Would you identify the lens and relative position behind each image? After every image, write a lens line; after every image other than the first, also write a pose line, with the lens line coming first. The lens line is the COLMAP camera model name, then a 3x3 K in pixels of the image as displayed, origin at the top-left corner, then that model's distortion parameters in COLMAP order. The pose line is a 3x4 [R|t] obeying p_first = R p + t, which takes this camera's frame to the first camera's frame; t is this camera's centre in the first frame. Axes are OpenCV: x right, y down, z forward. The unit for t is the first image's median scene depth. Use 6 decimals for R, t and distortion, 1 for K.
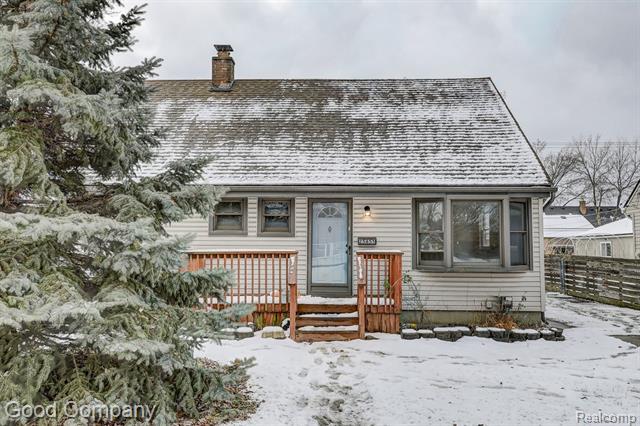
lens RADIAL K [[519.1, 0, 322.8], [0, 519.1, 215.6], [0, 0, 1]] dist [0.016565, 0.004521]
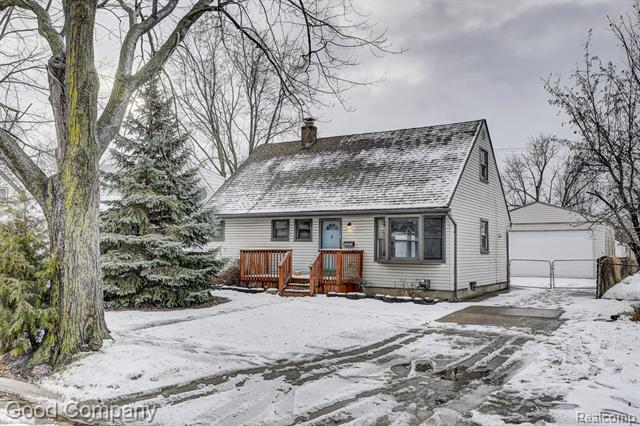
lens RADIAL K [[558.7, 0, 319.4], [0, 558.7, 213.3], [0, 0, 1]] dist [0.012848, 0.012111]
pose [[0.869612, -0.028688, -0.492902, 0.870774], [0.023335, 0.999583, -0.017008, -0.019767], [0.493184, 0.003288, 0.869919, -0.577798]]
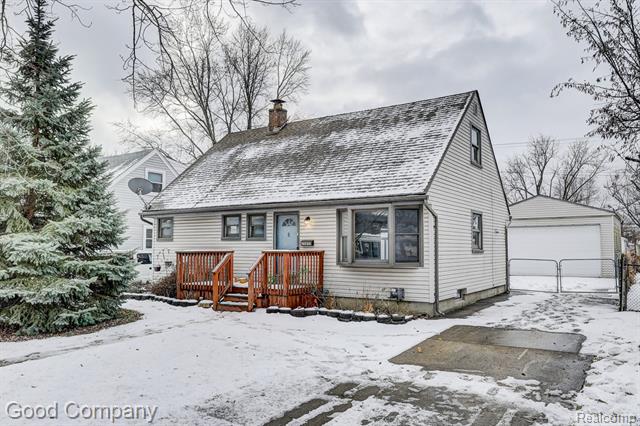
lens RADIAL K [[492.8, 0, 336.5], [0, 492.8, 217.8], [0, 0, 1]] dist [0.021286, -0.001181]
pose [[0.862062, -0.035175, -0.505581, 0.781234], [0.033513, 0.999362, -0.012385, 0.002741], [0.505693, -0.006267, 0.862691, -0.045119]]
